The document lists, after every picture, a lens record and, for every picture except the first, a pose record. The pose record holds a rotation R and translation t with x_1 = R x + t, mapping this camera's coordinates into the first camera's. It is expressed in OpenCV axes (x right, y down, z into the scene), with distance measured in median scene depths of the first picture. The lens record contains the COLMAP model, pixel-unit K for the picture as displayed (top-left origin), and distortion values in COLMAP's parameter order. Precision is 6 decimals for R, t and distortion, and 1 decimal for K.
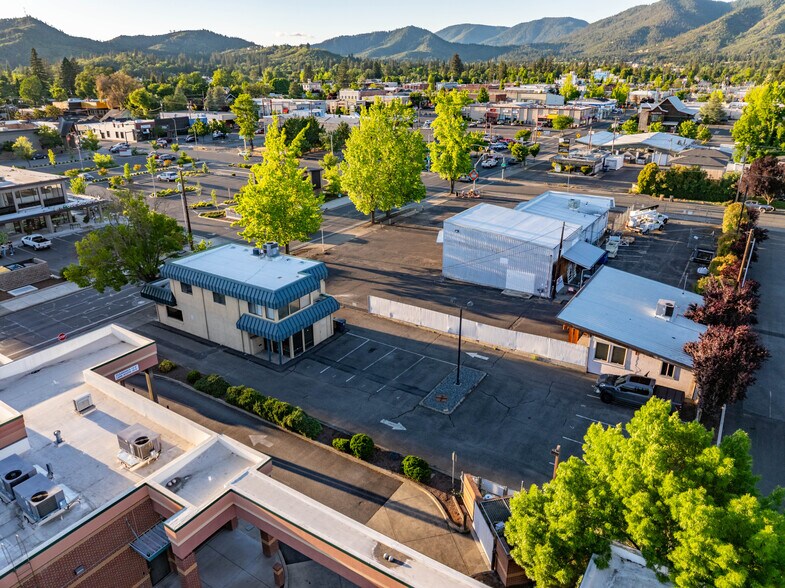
lens RADIAL K [[550.8, 0, 394.2], [0, 550.8, 291.8], [0, 0, 1]] dist [-0.048501, 0.019849]
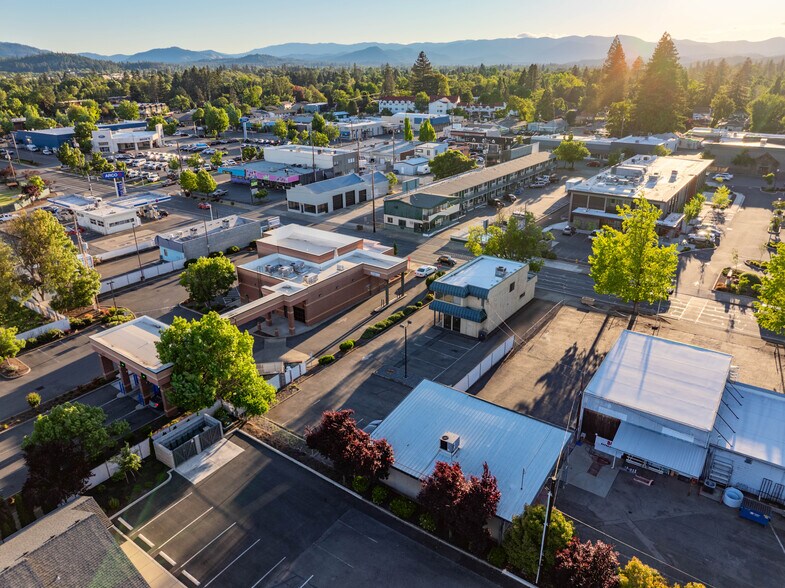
lens RADIAL K [[550.8, 0, 396.9], [0, 550.8, 292.5], [0, 0, 1]] dist [-0.048501, 0.019849]
pose [[-0.048793, 0.387296, -0.920663, 0.918468], [-0.360155, 0.852929, 0.377890, -0.382818], [0.931616, 0.350020, 0.097870, 0.490590]]
